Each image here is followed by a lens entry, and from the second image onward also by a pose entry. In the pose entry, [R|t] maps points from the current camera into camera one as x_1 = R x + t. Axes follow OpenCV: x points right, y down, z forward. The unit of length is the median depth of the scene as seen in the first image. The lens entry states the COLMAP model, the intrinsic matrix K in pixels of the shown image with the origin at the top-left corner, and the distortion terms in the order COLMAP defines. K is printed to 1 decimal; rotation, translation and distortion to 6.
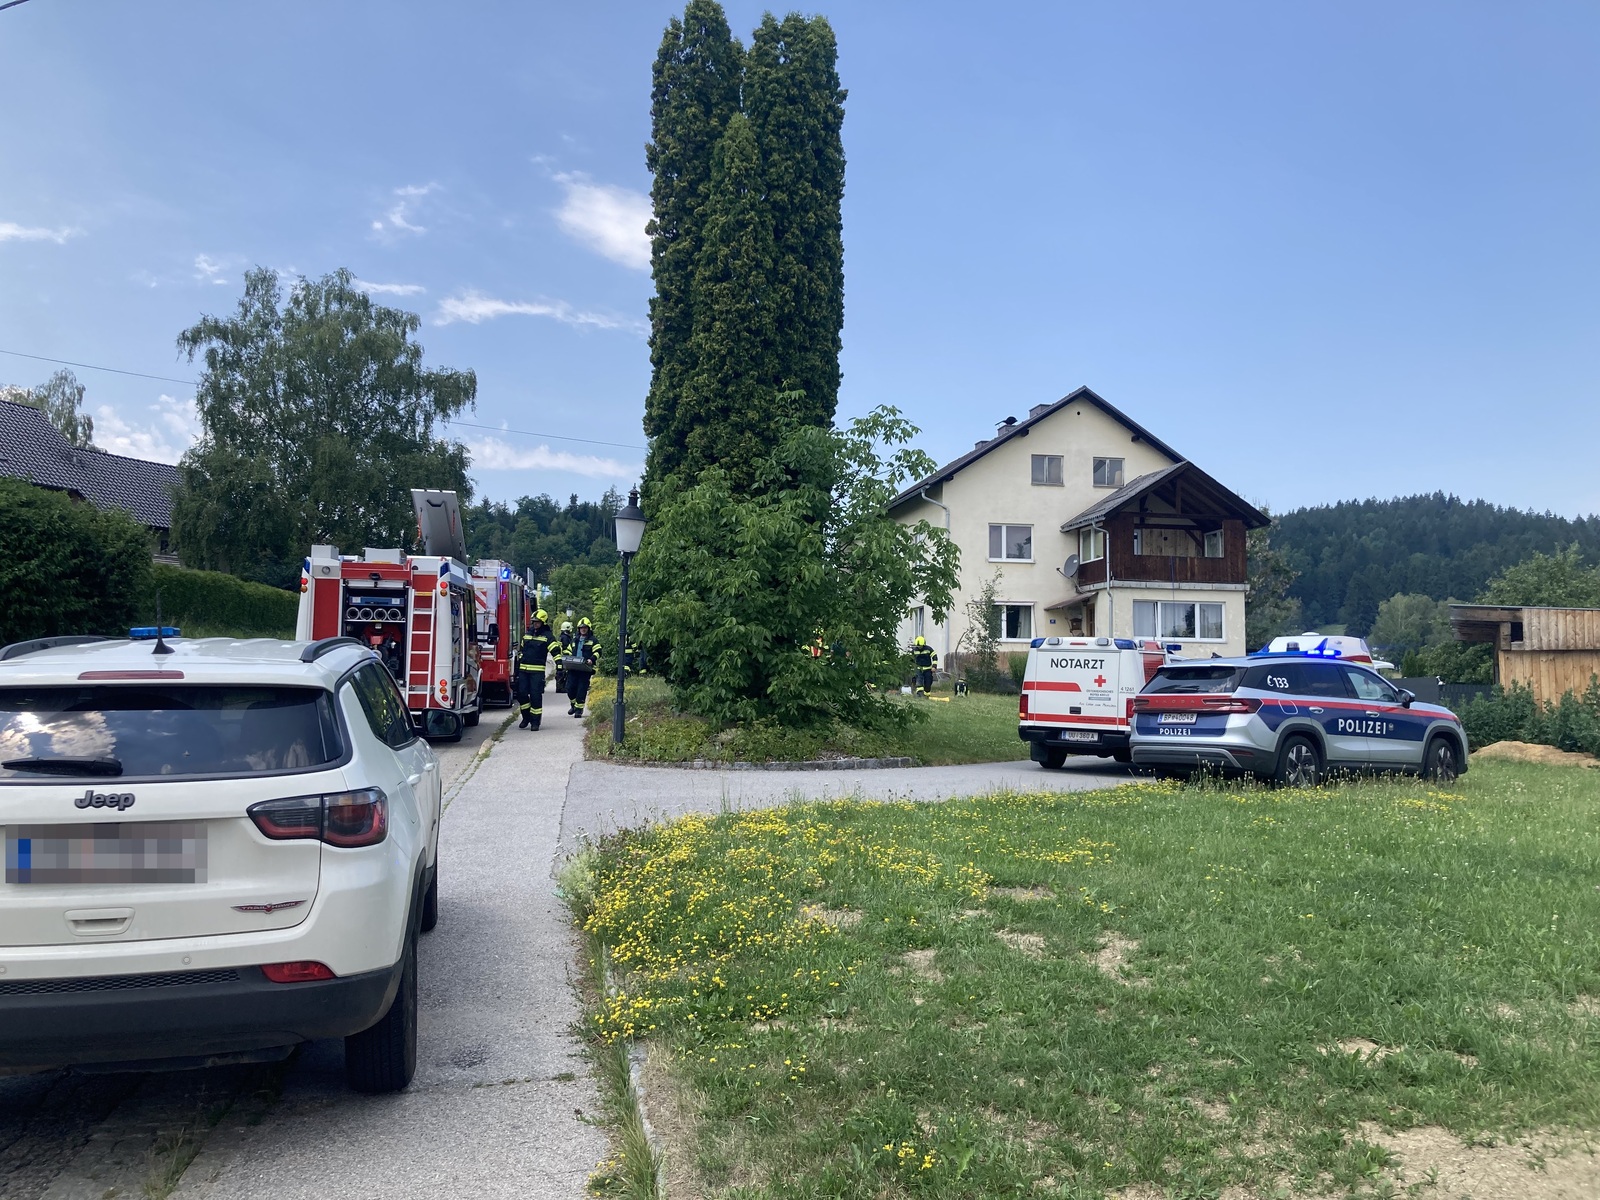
lens RADIAL K [[1292.2, 0, 799.2], [0, 1292.2, 633.3], [0, 0, 1]] dist [0.034678, -0.003925]
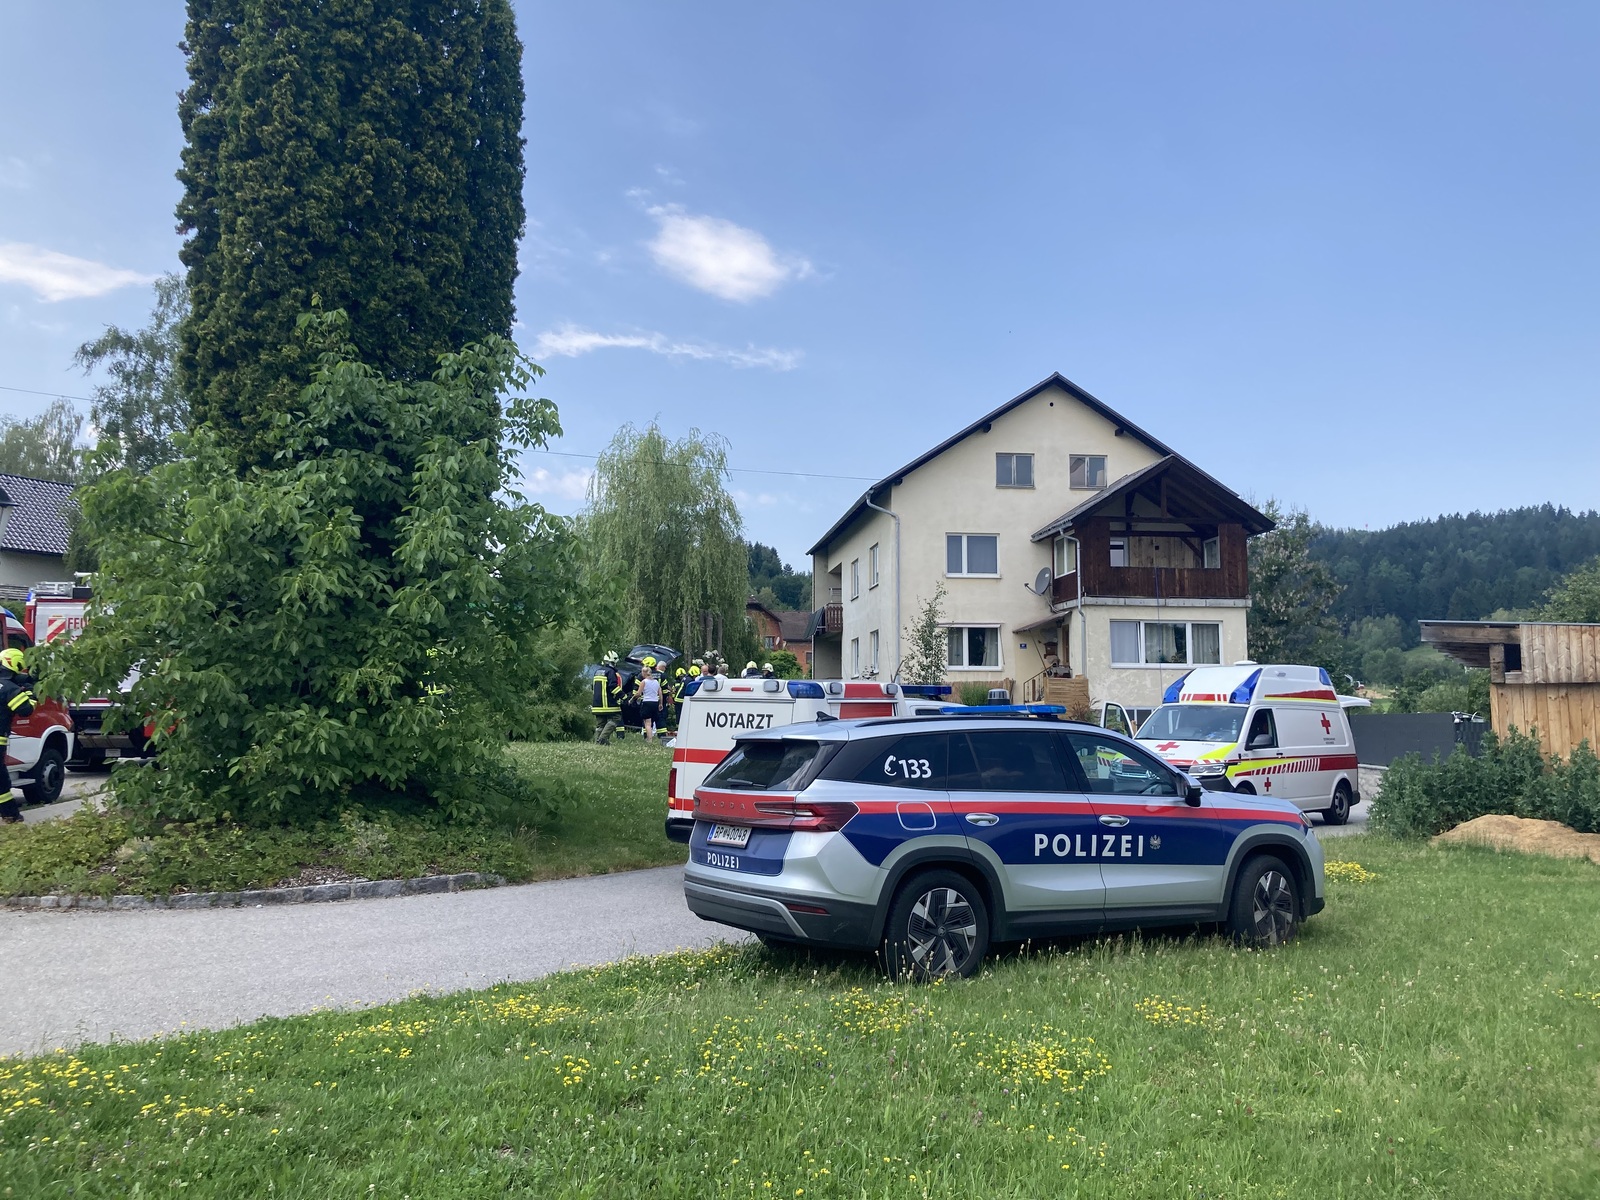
lens RADIAL K [[1317.7, 0, 800.0], [0, 1317.7, 600.0], [0, 0, 1]] dist [0.087956, -0.155399]
pose [[0.998556, -0.014150, -0.051815, 0.199883], [0.011838, 0.998931, -0.044675, -0.004722], [0.052391, 0.043997, 0.997657, 0.252131]]
